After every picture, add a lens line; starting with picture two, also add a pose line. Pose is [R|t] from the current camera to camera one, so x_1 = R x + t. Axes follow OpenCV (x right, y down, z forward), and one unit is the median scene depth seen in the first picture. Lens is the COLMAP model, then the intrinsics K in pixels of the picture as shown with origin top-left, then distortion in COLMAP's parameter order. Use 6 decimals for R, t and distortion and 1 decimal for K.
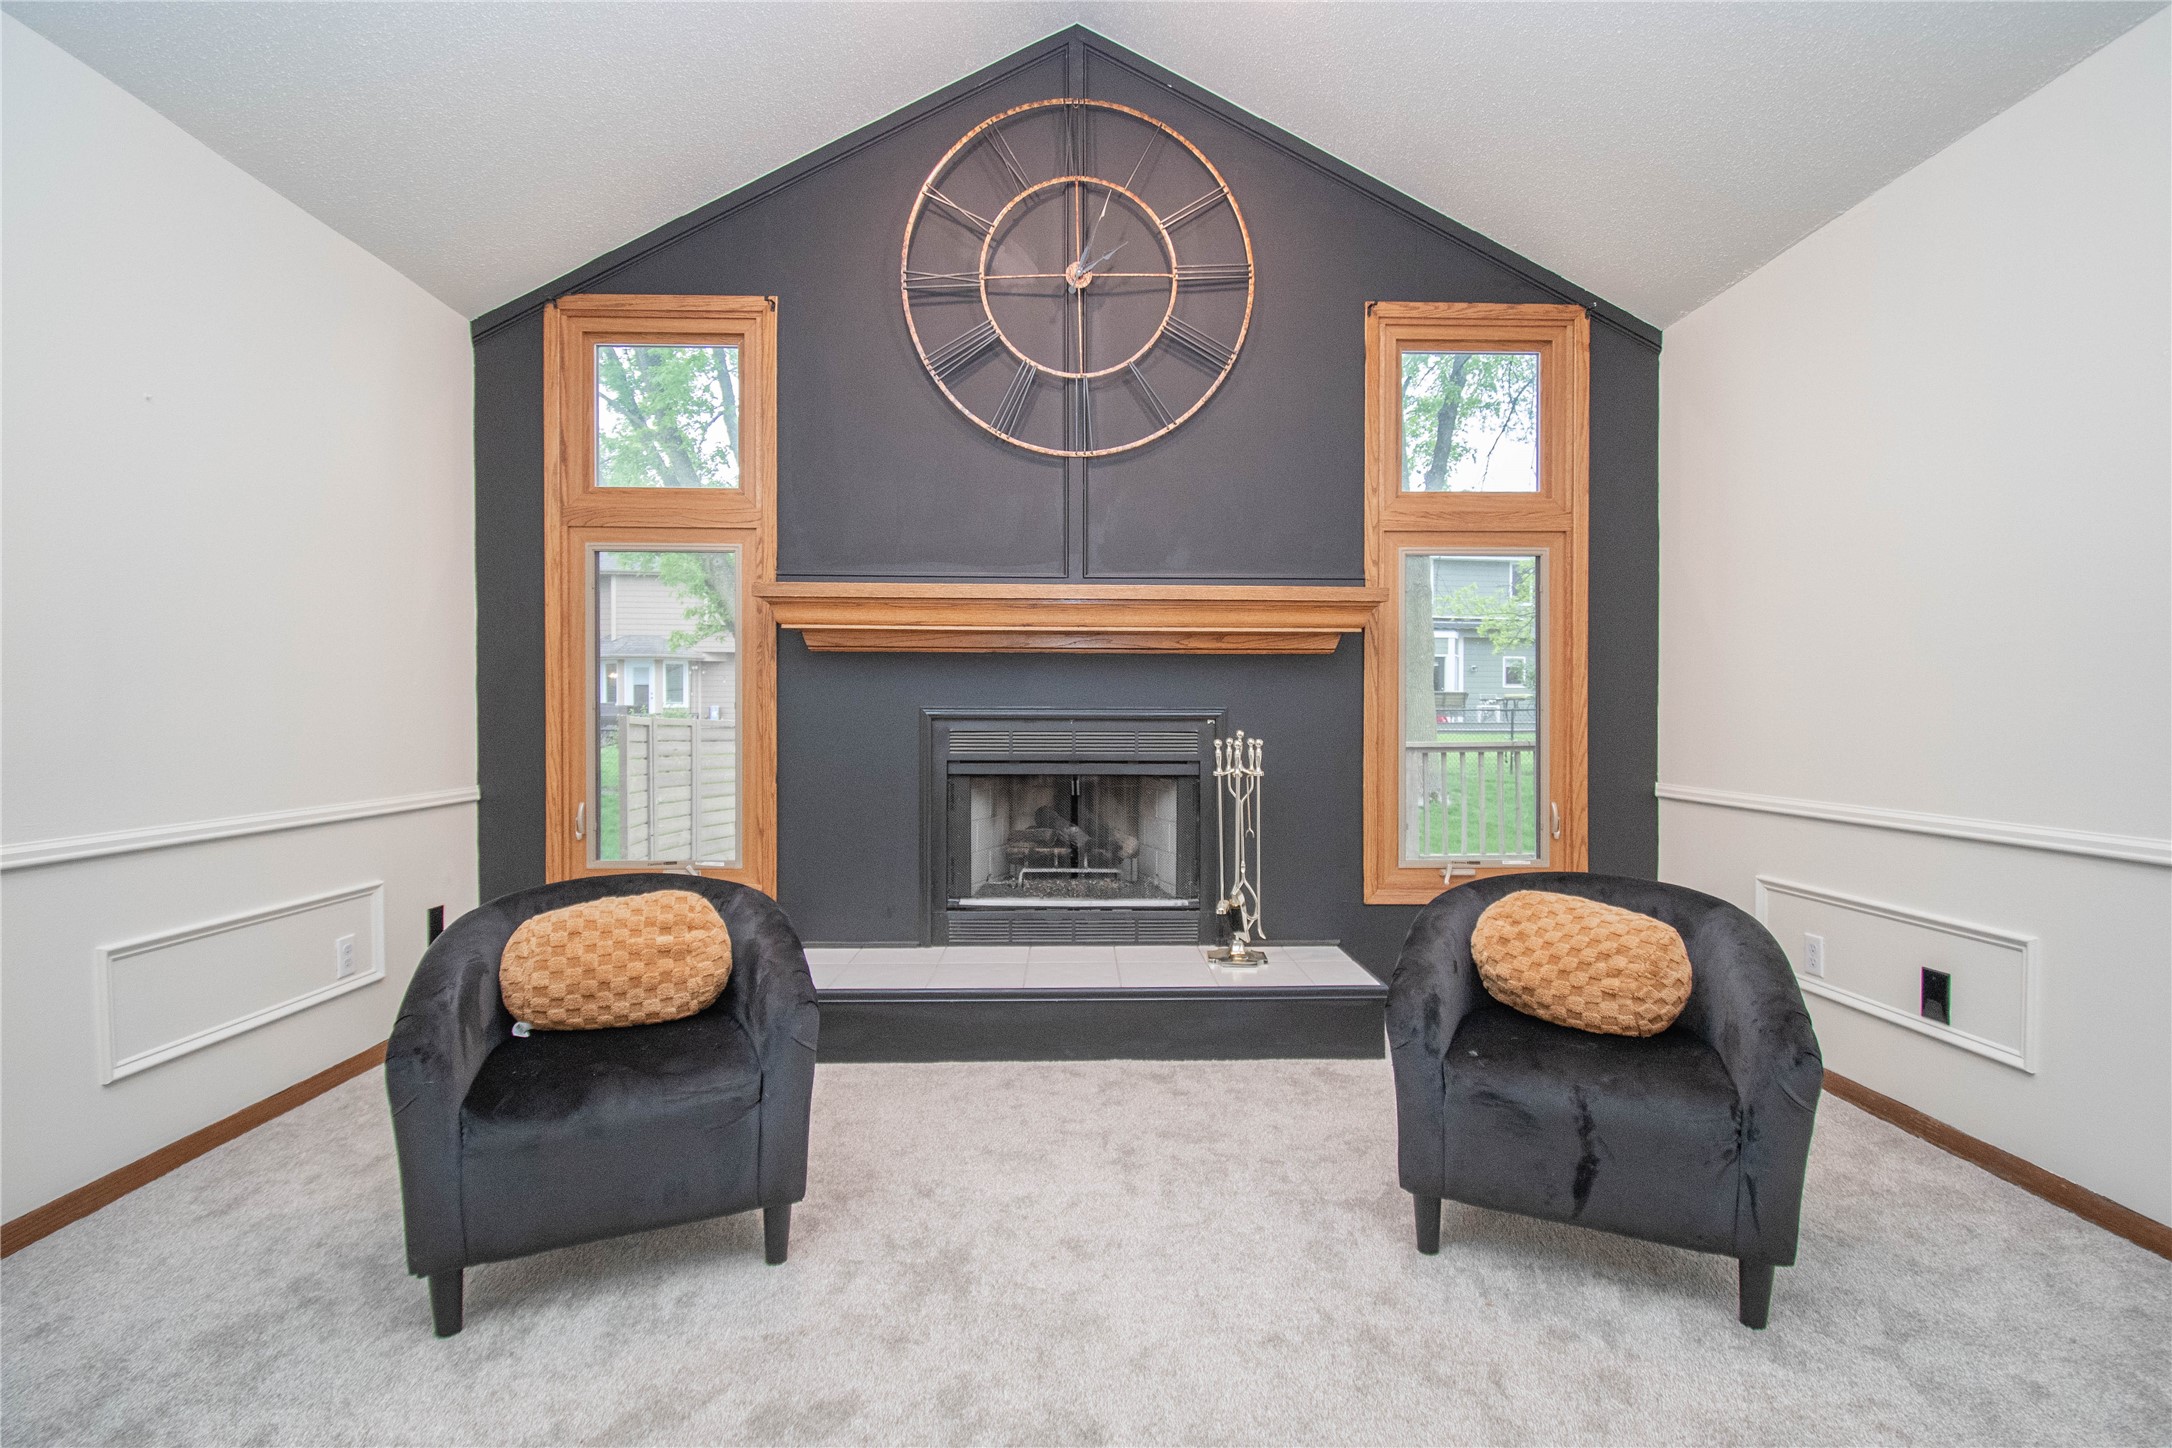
lens RADIAL K [[981.4, 0, 1086.0], [0, 981.4, 724.0], [0, 0, 1]] dist [0.018244, -0.026857]
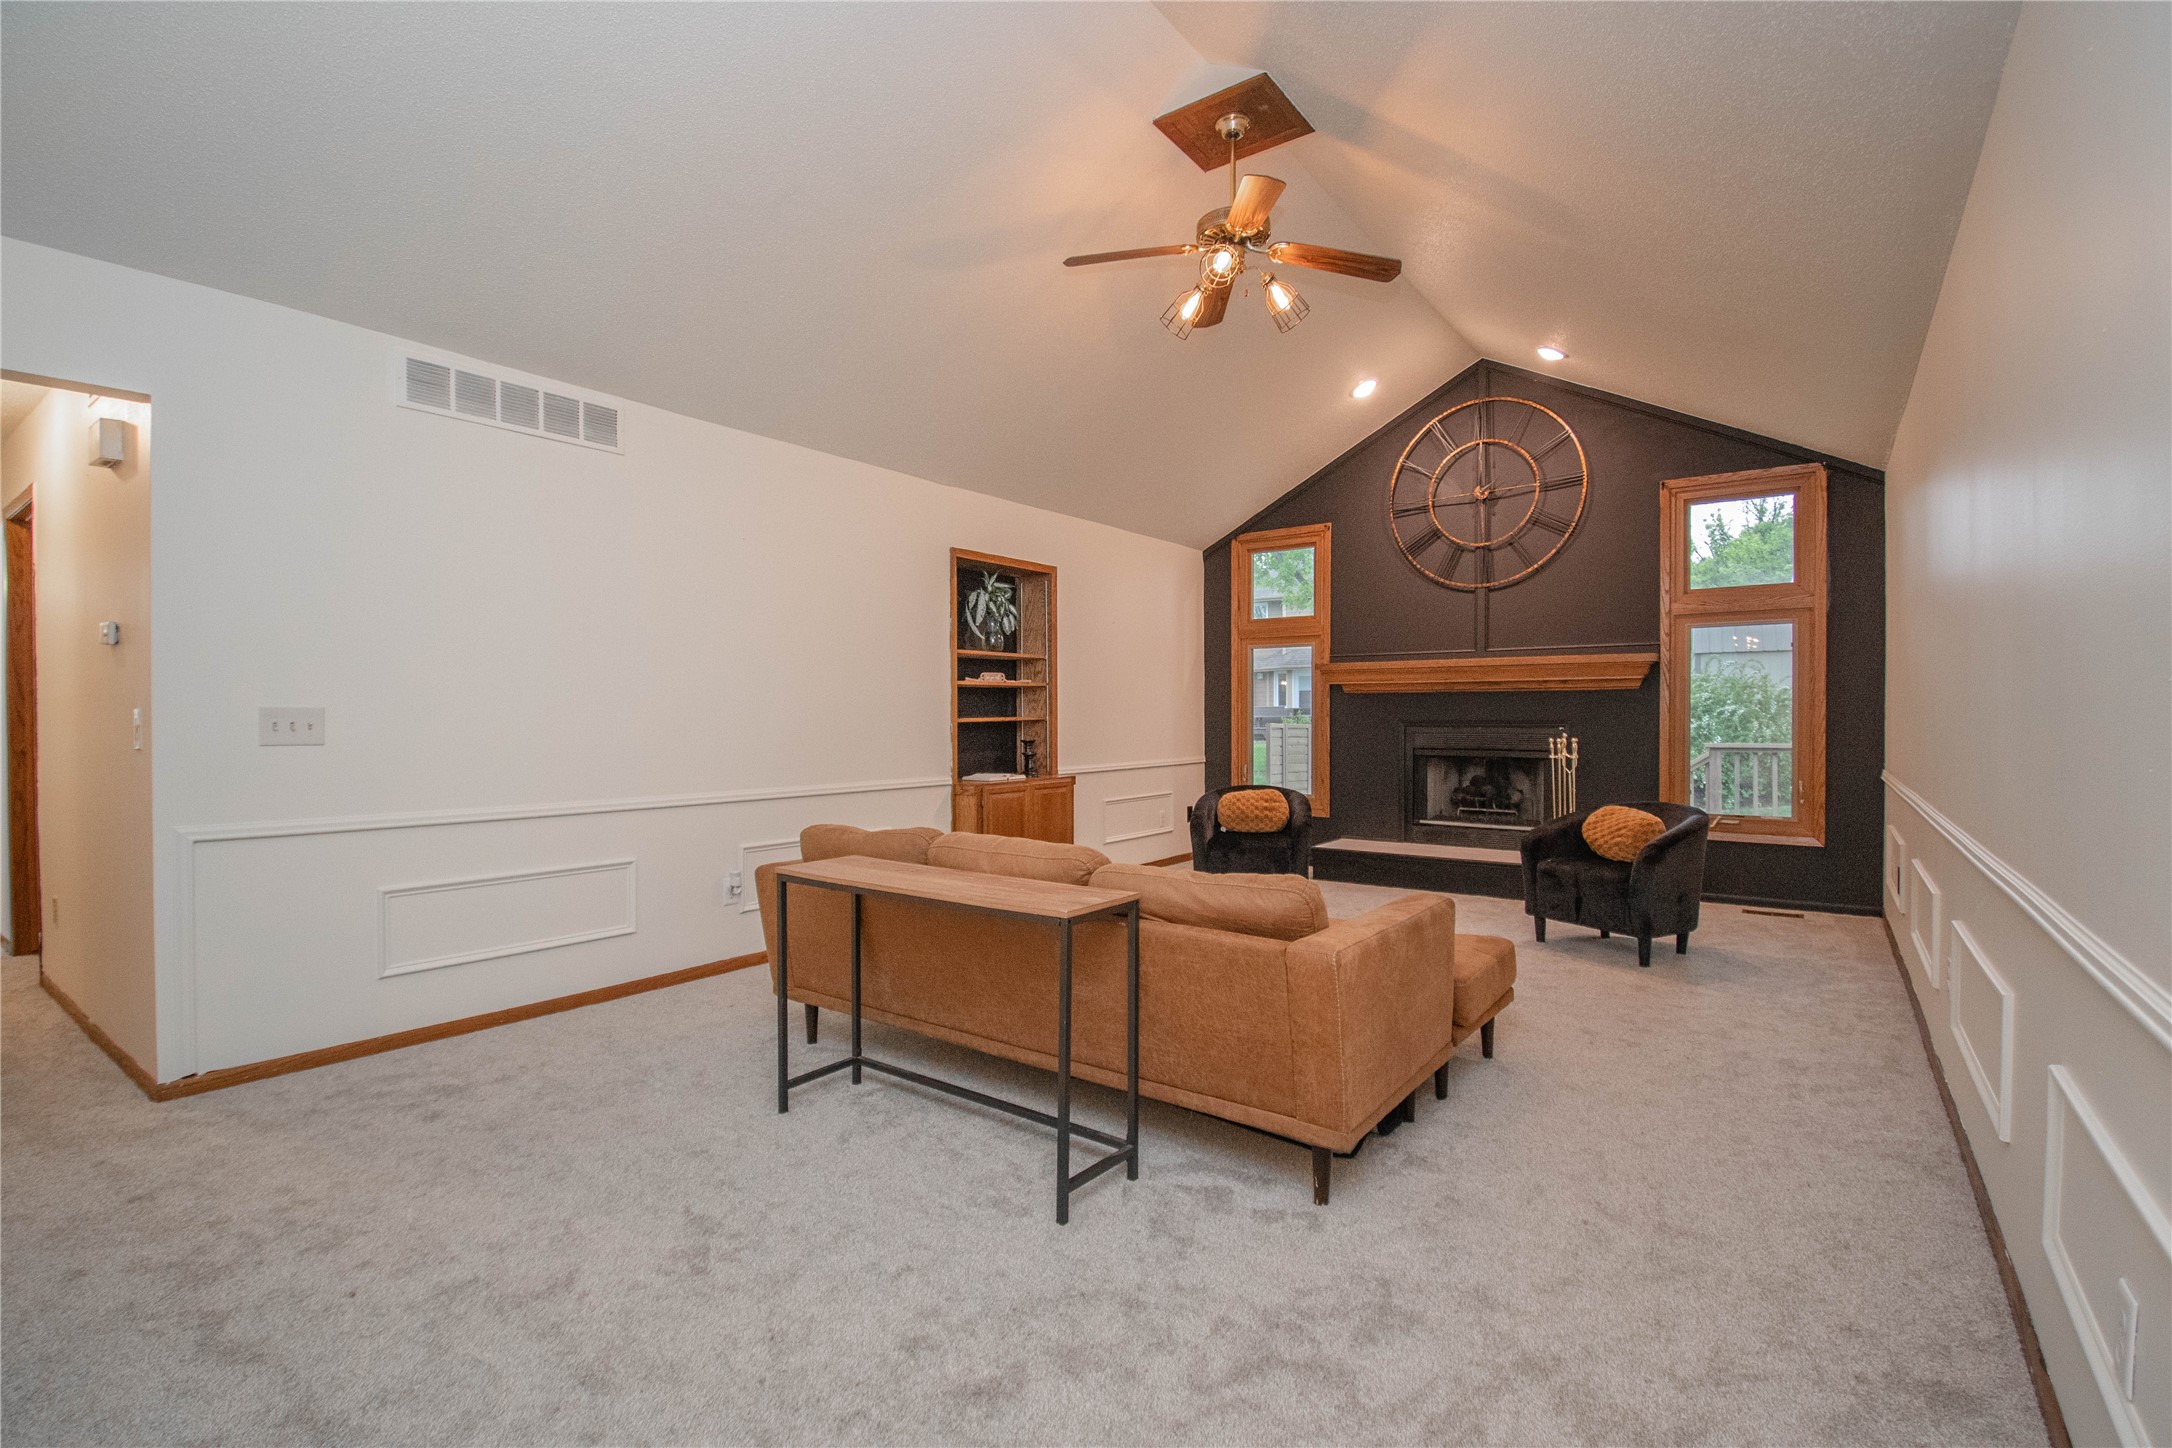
lens RADIAL K [[981.4, 0, 1086.0], [0, 981.4, 724.0], [0, 0, 1]] dist [0.018244, -0.026857]
pose [[0.794342, 0.001817, -0.607469, 0.532906], [-0.000786, 0.999998, 0.001962, -0.013908], [0.607471, -0.001081, 0.794341, -0.953914]]
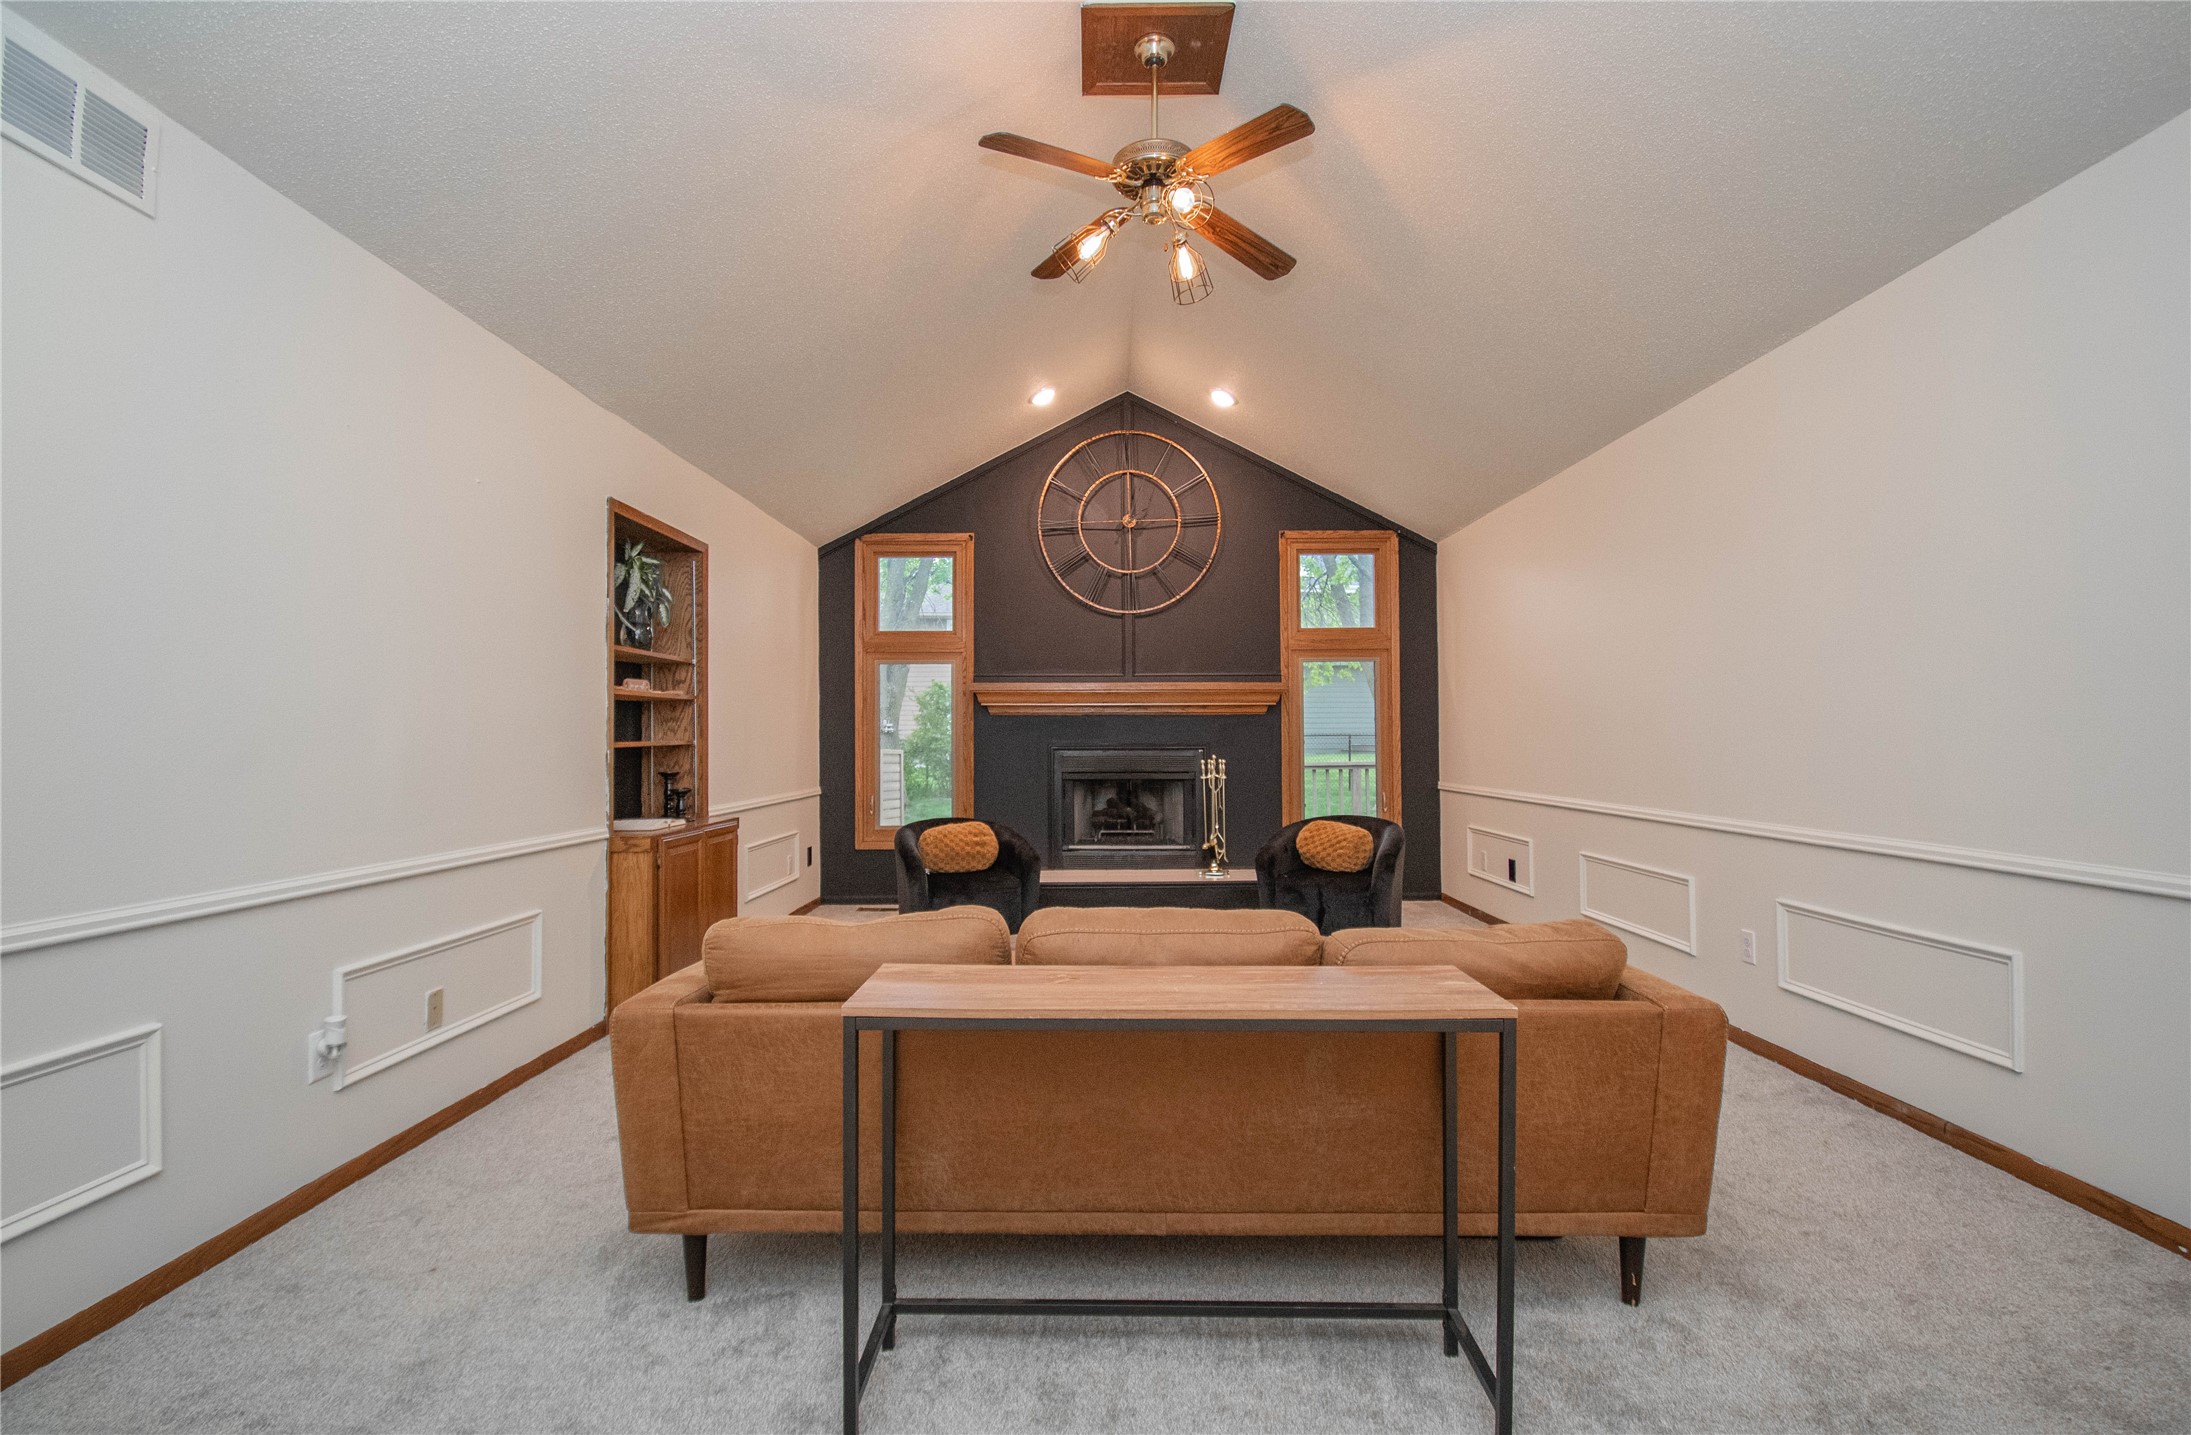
lens RADIAL K [[979.0, 0, 1096.2], [0, 979.0, 725.6], [0, 0, 1]] dist [0.002234, -0.010558]
pose [[0.999763, -0.007123, -0.020594, -0.035514], [0.006664, 0.999729, -0.022291, -0.010690], [0.020747, 0.022149, 0.999539, -0.907995]]
